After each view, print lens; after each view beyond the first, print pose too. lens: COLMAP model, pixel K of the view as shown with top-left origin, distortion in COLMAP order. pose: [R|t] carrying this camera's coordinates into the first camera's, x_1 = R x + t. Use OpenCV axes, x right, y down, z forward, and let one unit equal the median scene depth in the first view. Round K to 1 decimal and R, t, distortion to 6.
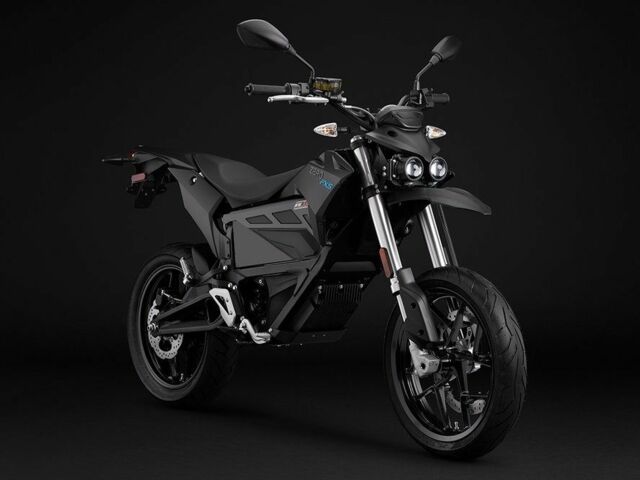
lens RADIAL K [[507.0, 0, 319.4], [0, 507.0, 238.2], [0, 0, 1]] dist [0.012457, -0.015887]
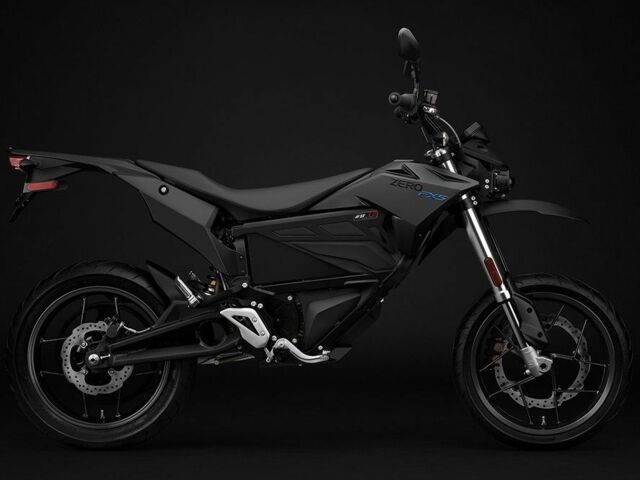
lens RADIAL K [[507.0, 0, 316.1], [0, 507.0, 243.2], [0, 0, 1]] dist [0.012457, -0.015887]
pose [[0.940350, -0.020167, 0.339611, -0.378524], [0.023736, 0.999698, -0.006357, -0.009344], [-0.339381, 0.014039, 0.940544, 0.084024]]
